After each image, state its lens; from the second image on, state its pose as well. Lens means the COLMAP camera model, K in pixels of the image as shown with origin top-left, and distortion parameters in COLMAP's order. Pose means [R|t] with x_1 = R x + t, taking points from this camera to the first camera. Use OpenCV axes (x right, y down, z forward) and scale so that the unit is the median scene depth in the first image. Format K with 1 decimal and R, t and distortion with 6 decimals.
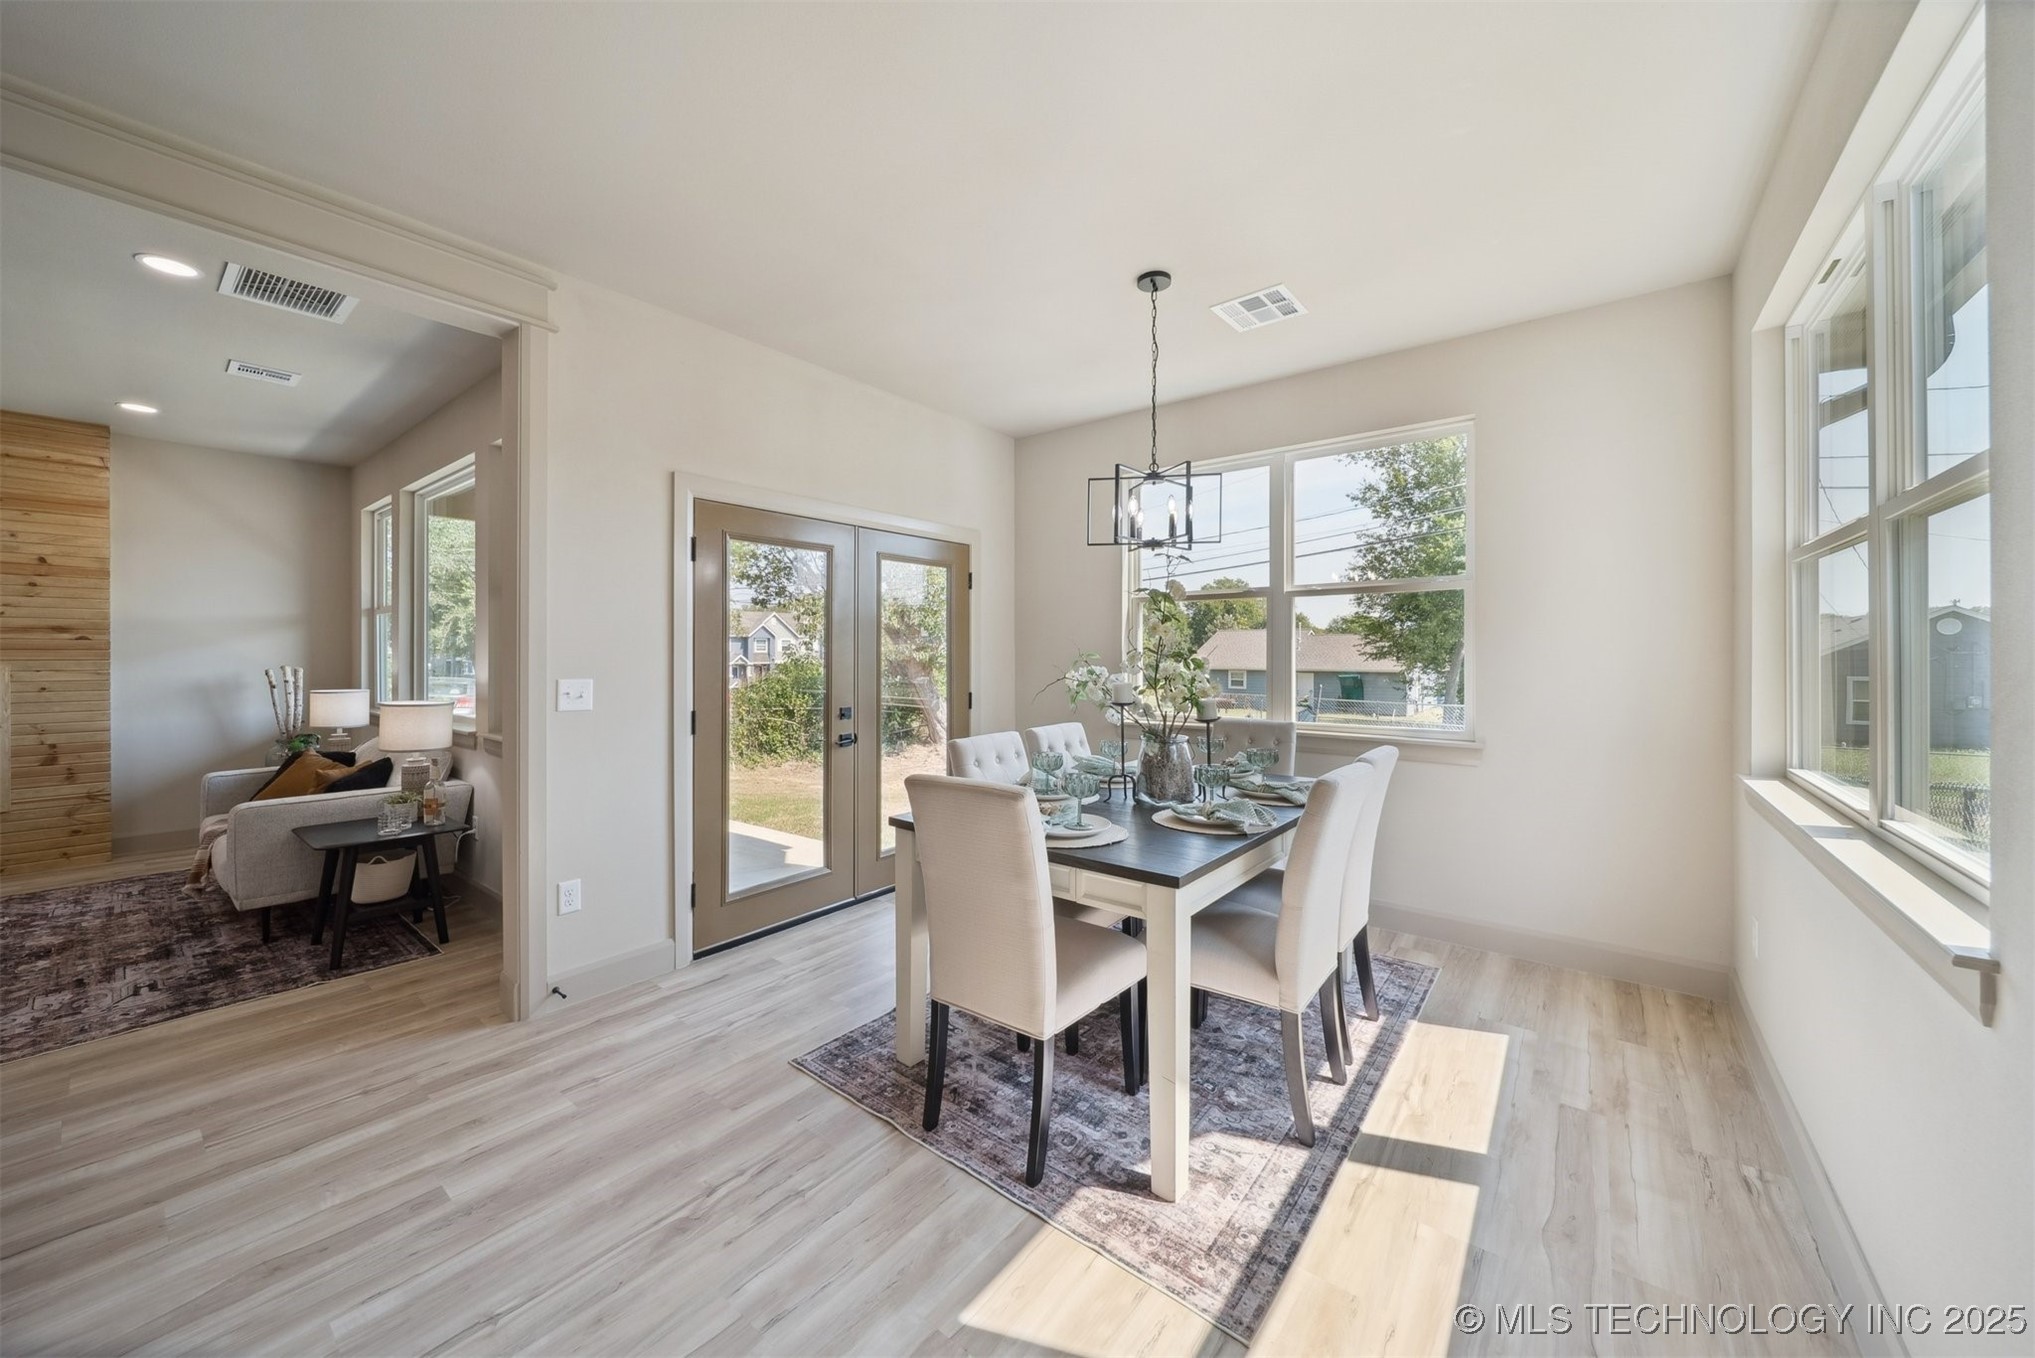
lens RADIAL K [[735.2, 0, 1047.3], [0, 735.2, 654.4], [0, 0, 1]] dist [-0.002225, -0.000939]
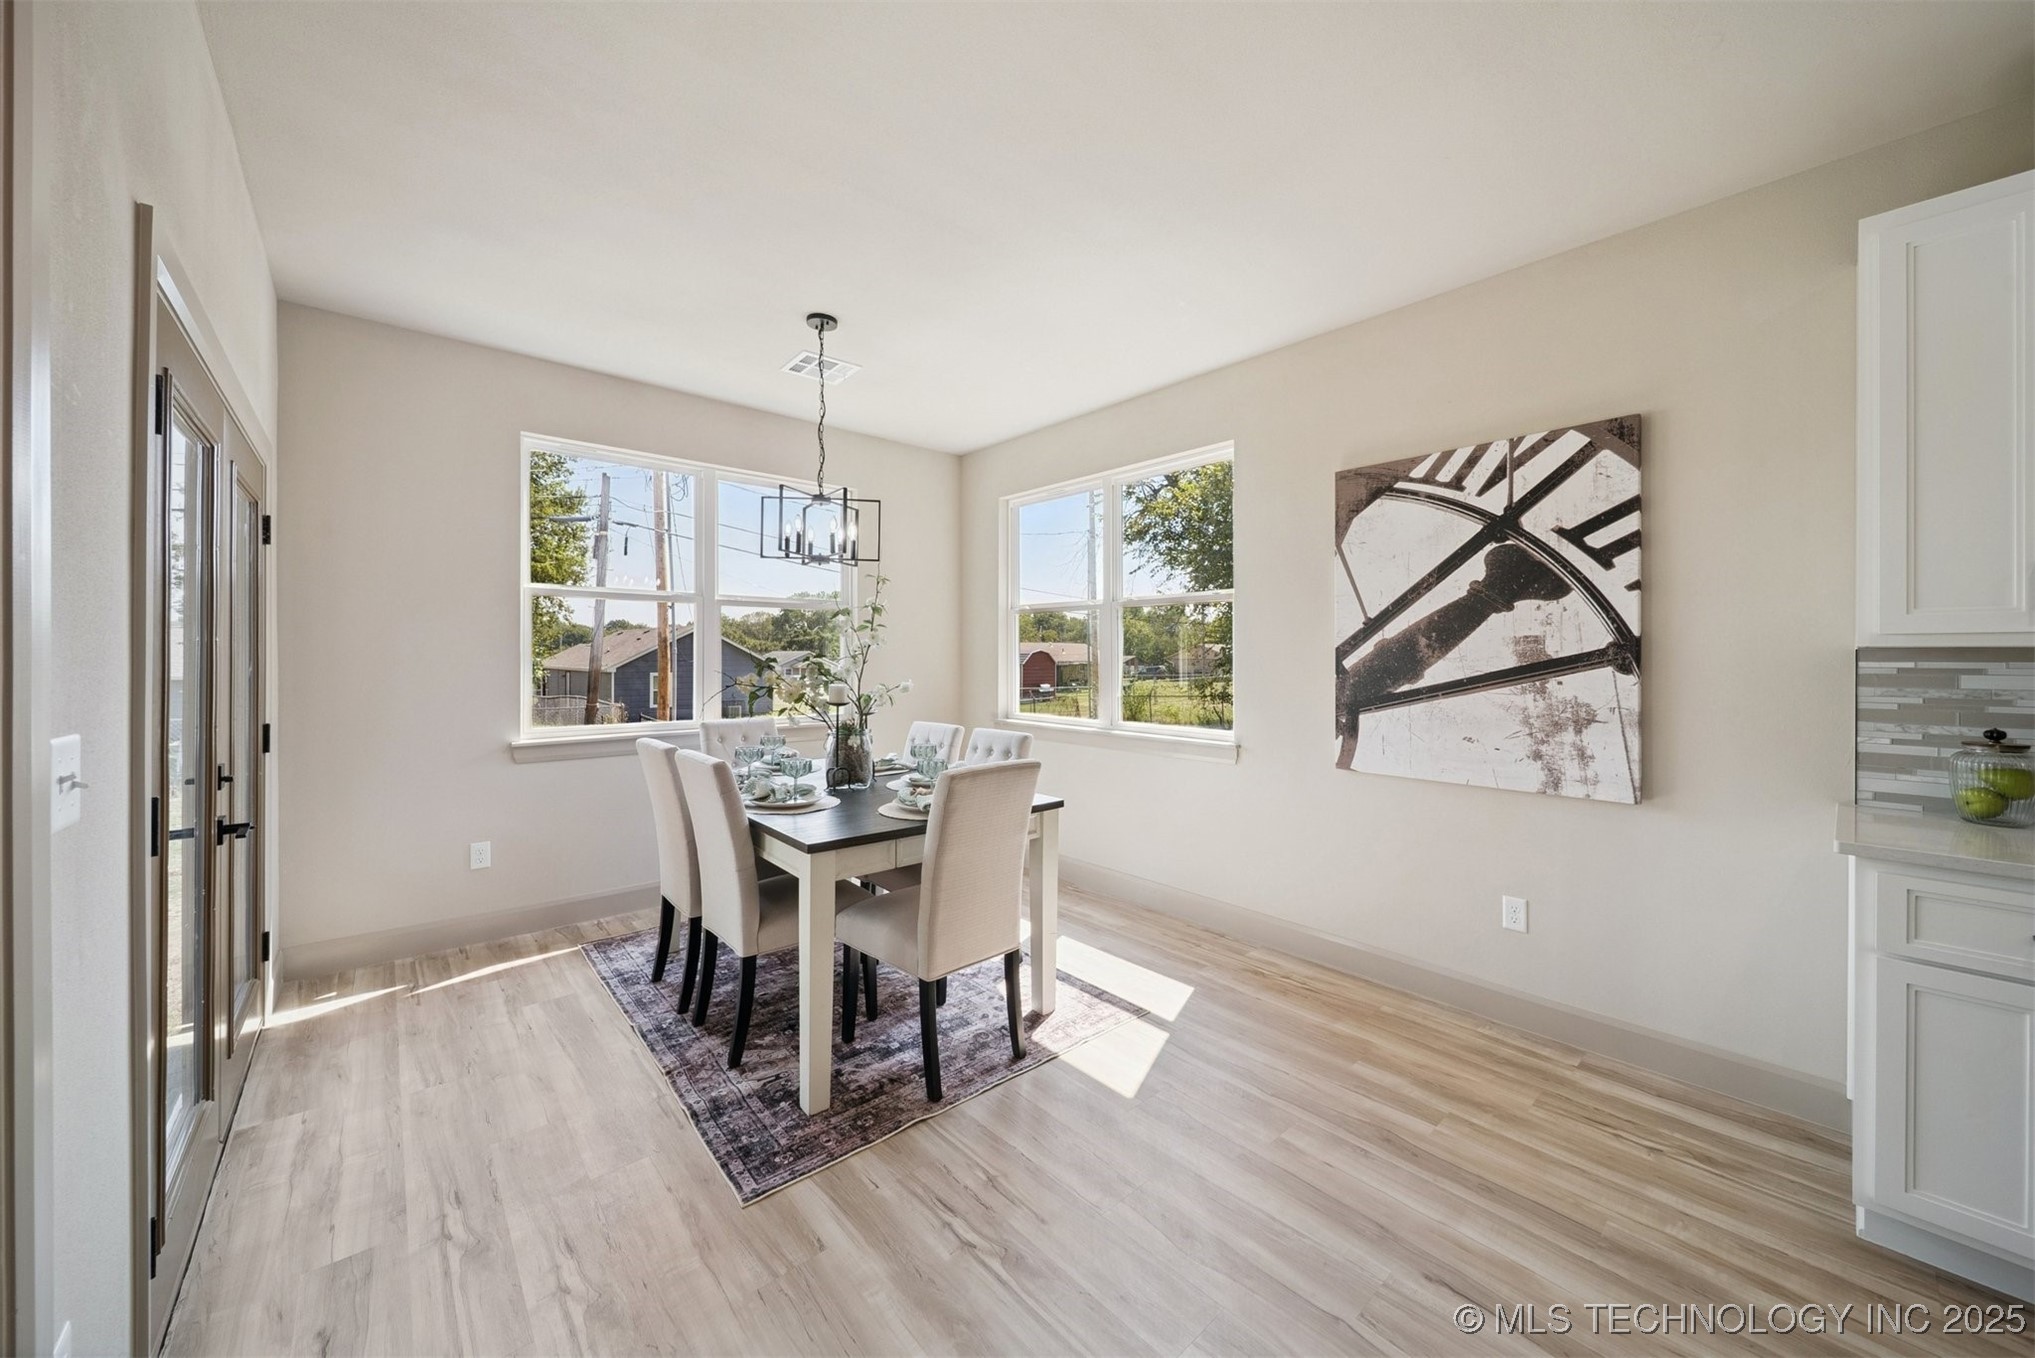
lens RADIAL K [[735.2, 0, 1015.8], [0, 735.2, 656.3], [0, 0, 1]] dist [-0.002225, -0.000939]
pose [[0.186493, -0.000163, 0.982456, -1.046678], [-0.001523, 0.999999, 0.000455, -0.005988], [-0.982455, -0.001581, 0.186492, 0.597317]]
